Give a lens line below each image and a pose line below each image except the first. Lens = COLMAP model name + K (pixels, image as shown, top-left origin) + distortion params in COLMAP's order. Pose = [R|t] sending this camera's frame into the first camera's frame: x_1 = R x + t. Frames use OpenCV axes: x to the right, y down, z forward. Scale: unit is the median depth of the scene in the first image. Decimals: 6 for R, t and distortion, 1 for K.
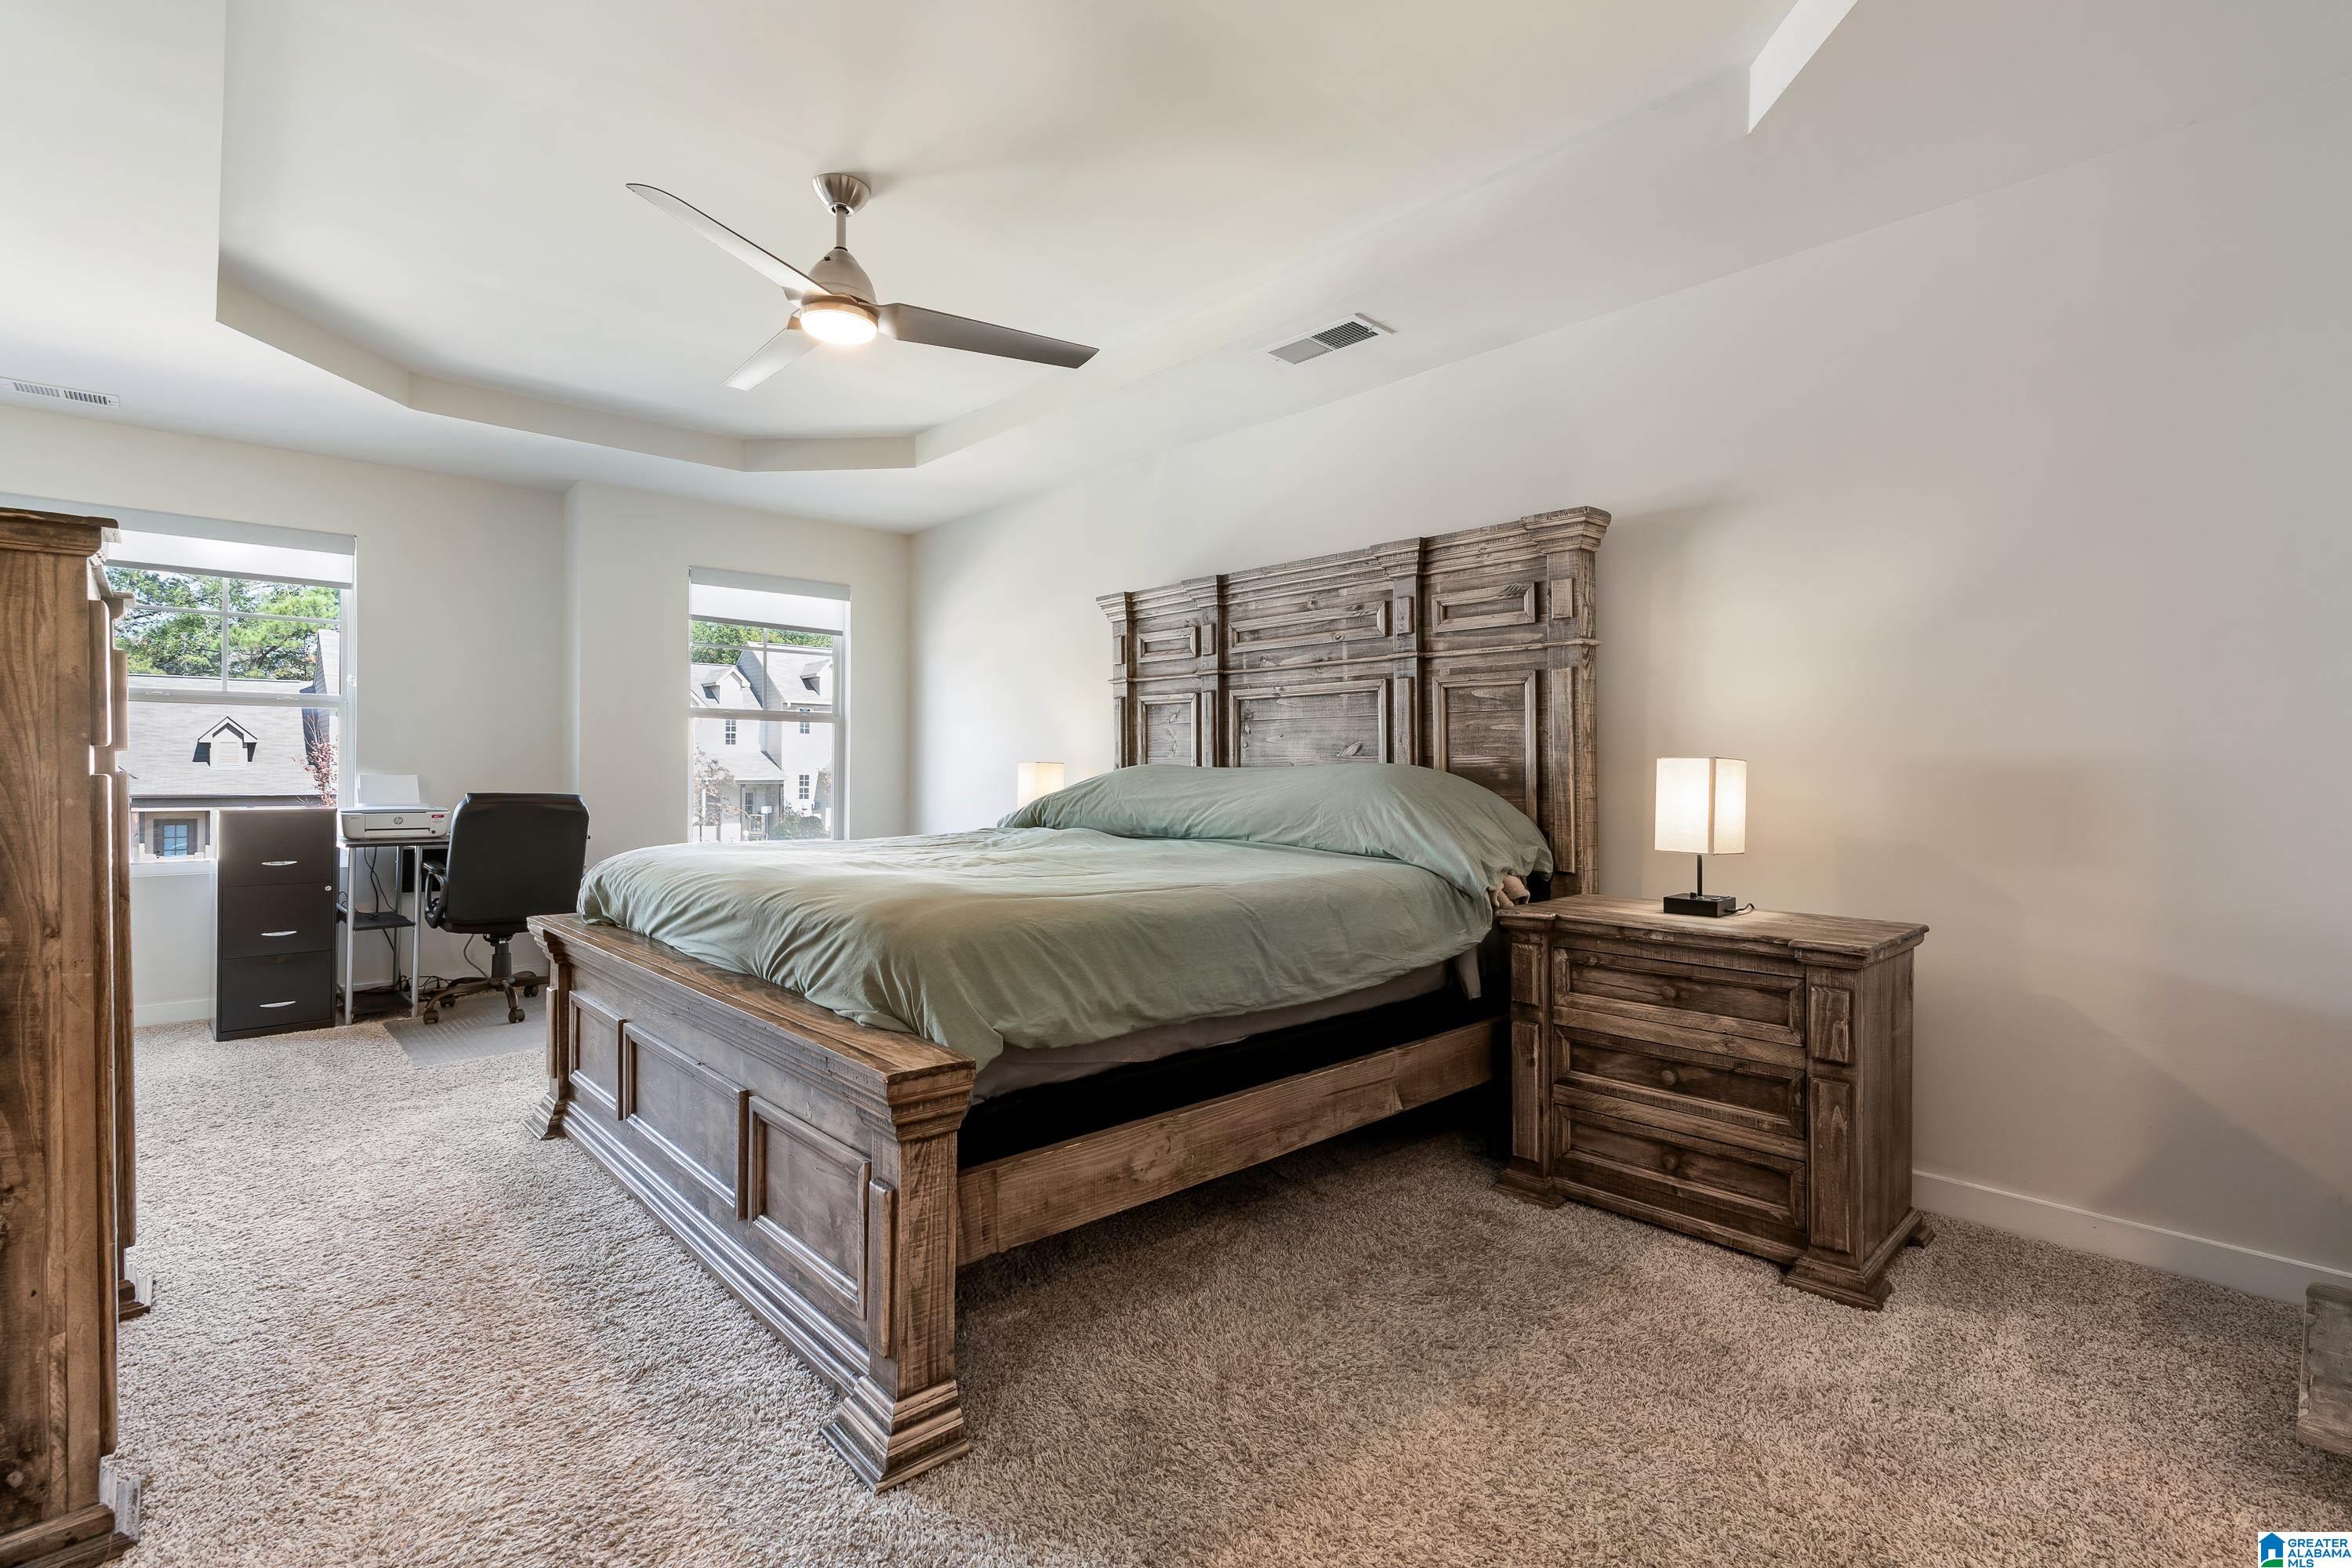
lens RADIAL K [[1073.2, 0, 1176.0], [0, 1073.2, 784.0], [0, 0, 1]] dist [-0.002881, 0.000383]
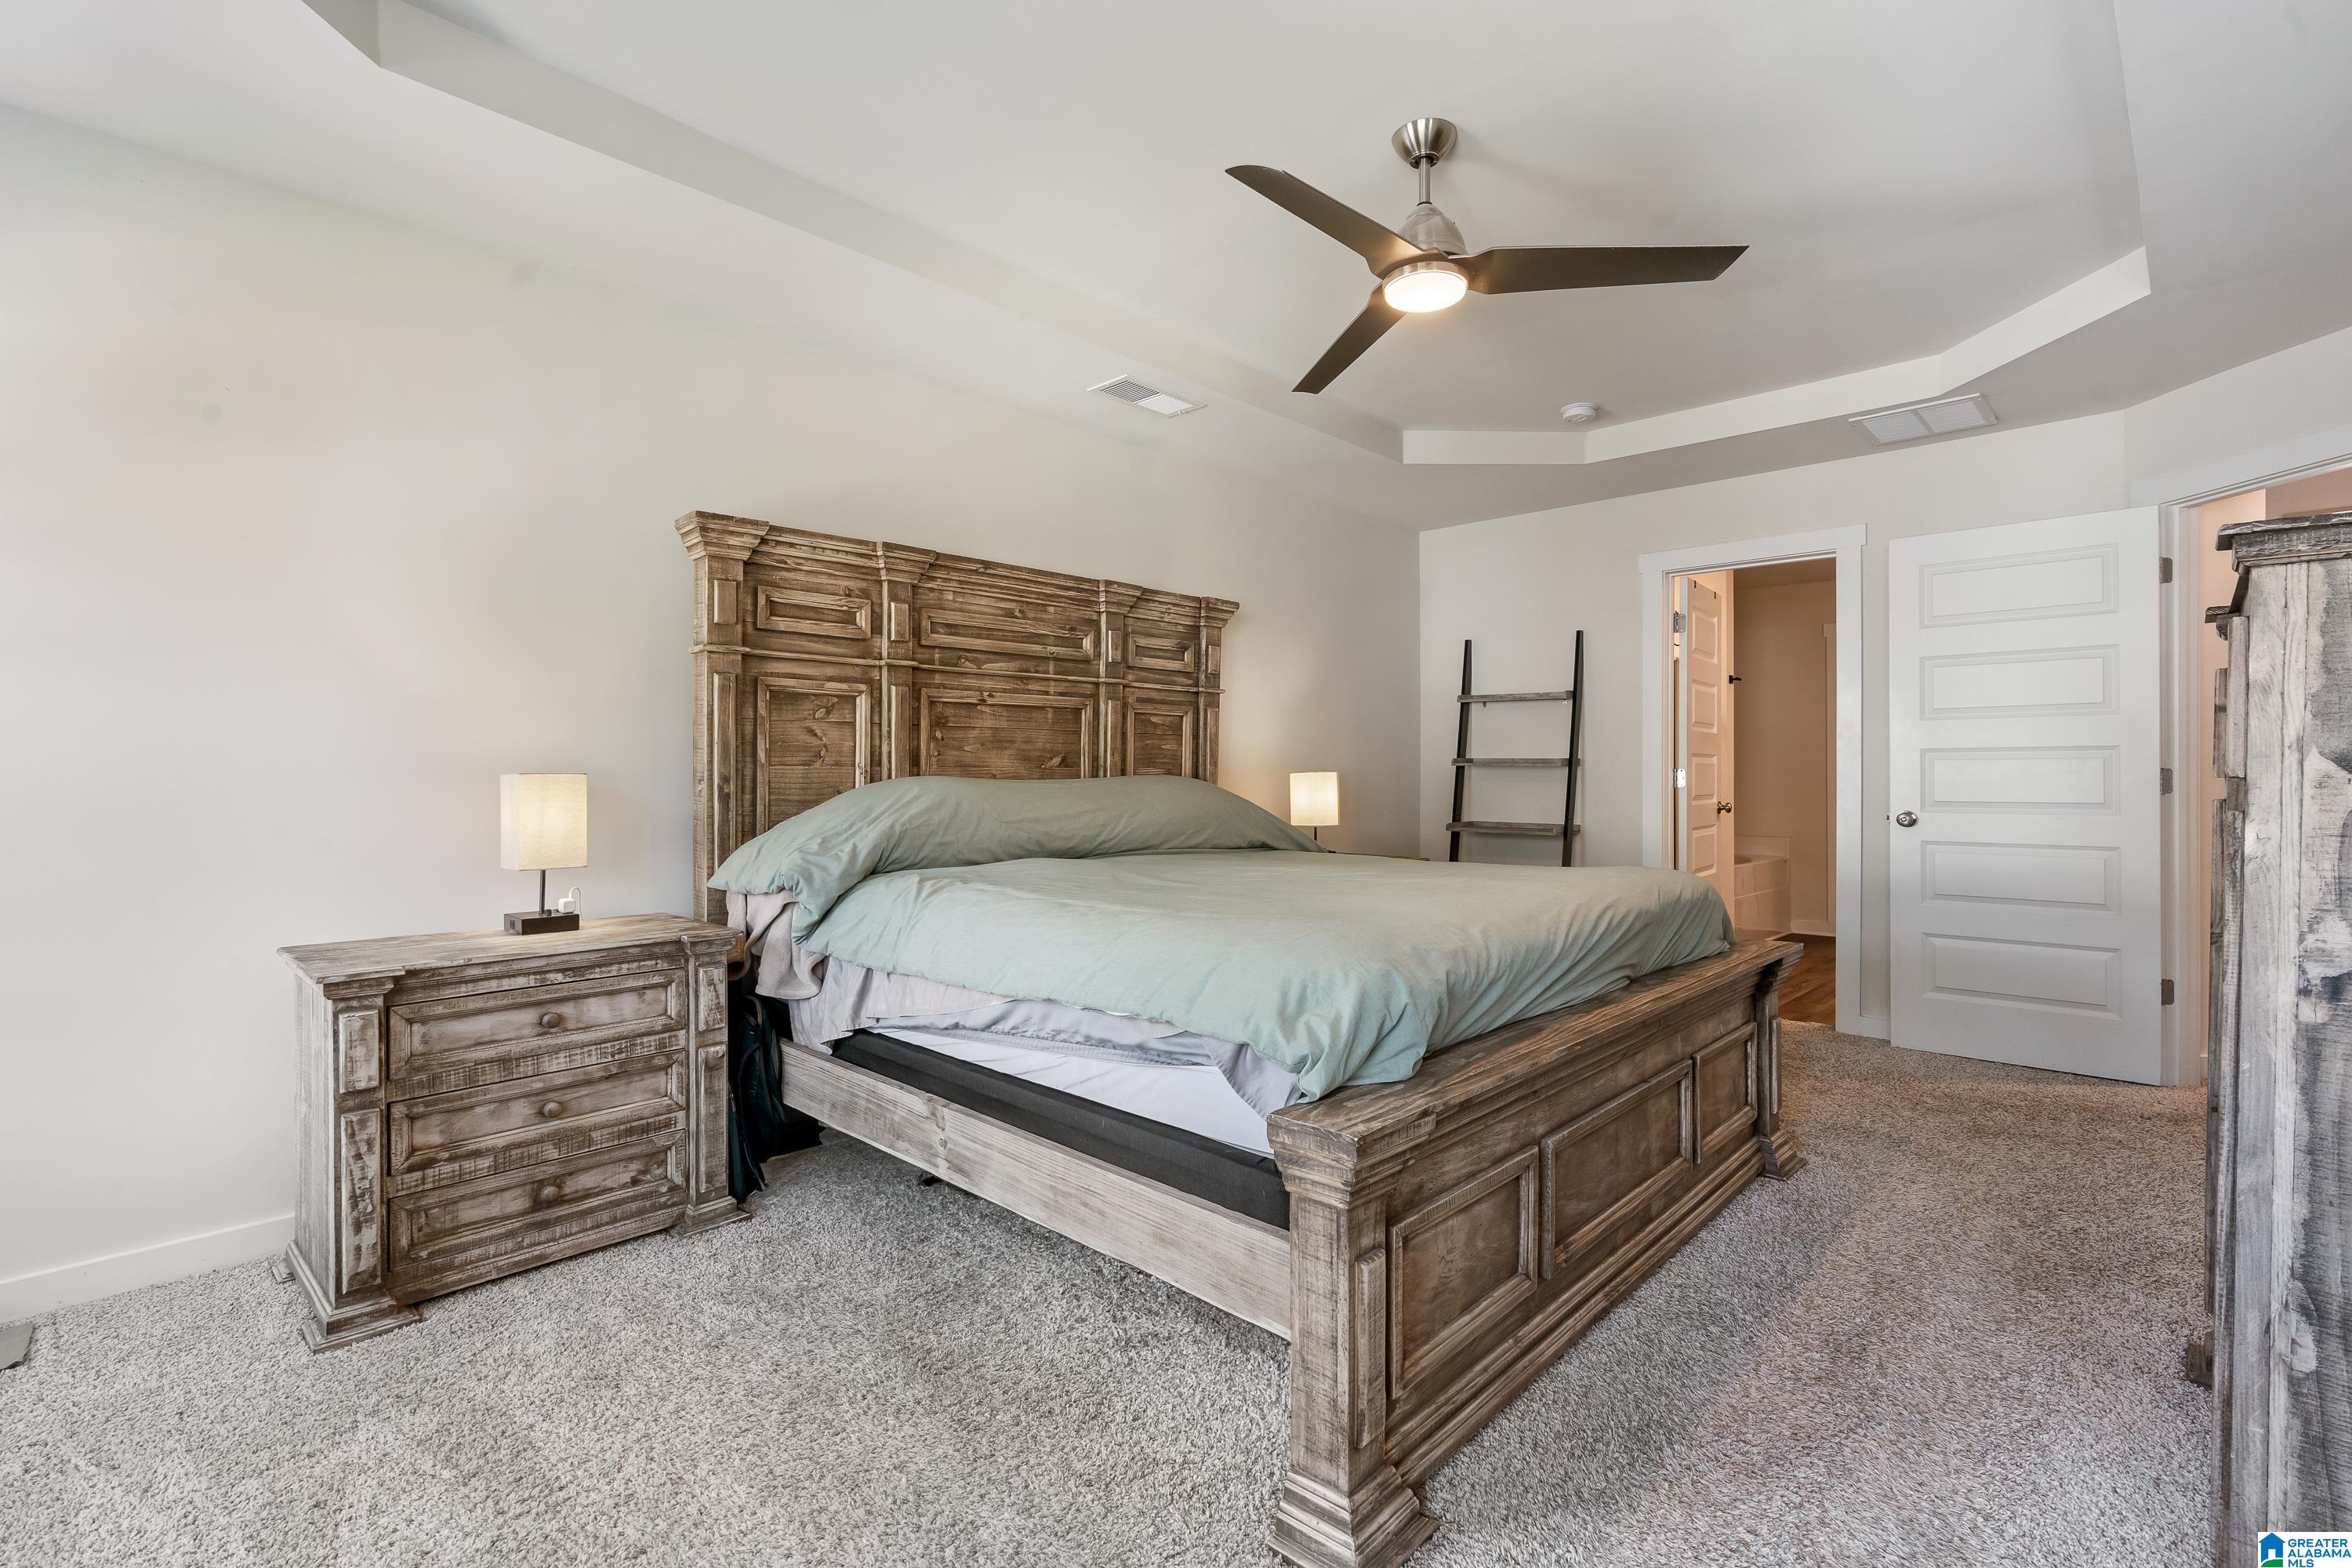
lens RADIAL K [[1073.2, 0, 1176.0], [0, 1073.2, 784.0], [0, 0, 1]] dist [-0.002881, 0.000383]
pose [[-0.052304, -0.012102, 0.998558, -0.849380], [0.016172, 0.999785, 0.012964, -0.020616], [-0.998500, 0.016826, -0.052097, 0.893359]]
